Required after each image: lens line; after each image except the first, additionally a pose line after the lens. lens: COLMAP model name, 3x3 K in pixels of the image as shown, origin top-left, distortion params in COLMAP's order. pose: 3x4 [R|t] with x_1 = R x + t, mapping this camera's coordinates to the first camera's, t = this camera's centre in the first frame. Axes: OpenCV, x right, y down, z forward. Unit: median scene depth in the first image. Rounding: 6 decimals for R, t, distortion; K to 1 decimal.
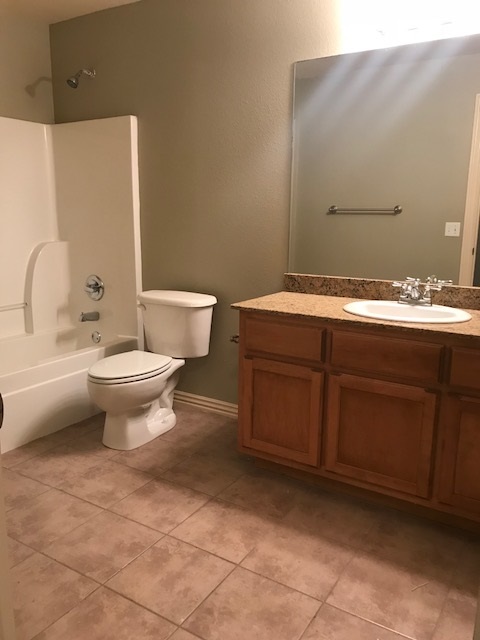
lens RADIAL K [[524.4, 0, 239.1], [0, 524.4, 316.2], [0, 0, 1]] dist [0.013509, -0.003822]
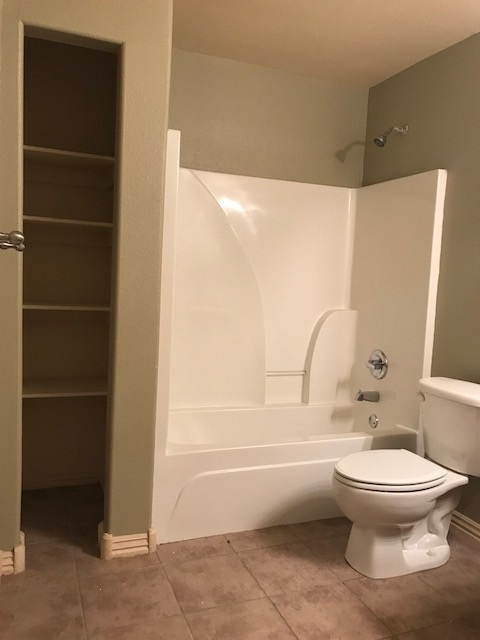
lens RADIAL K [[524.4, 0, 239.1], [0, 524.4, 316.2], [0, 0, 1]] dist [0.013509, -0.003822]
pose [[0.807060, 0.077790, -0.585323, 0.051694], [-0.155016, 0.984427, -0.082910, -0.029078], [0.569758, 0.157648, 0.806550, 0.175761]]
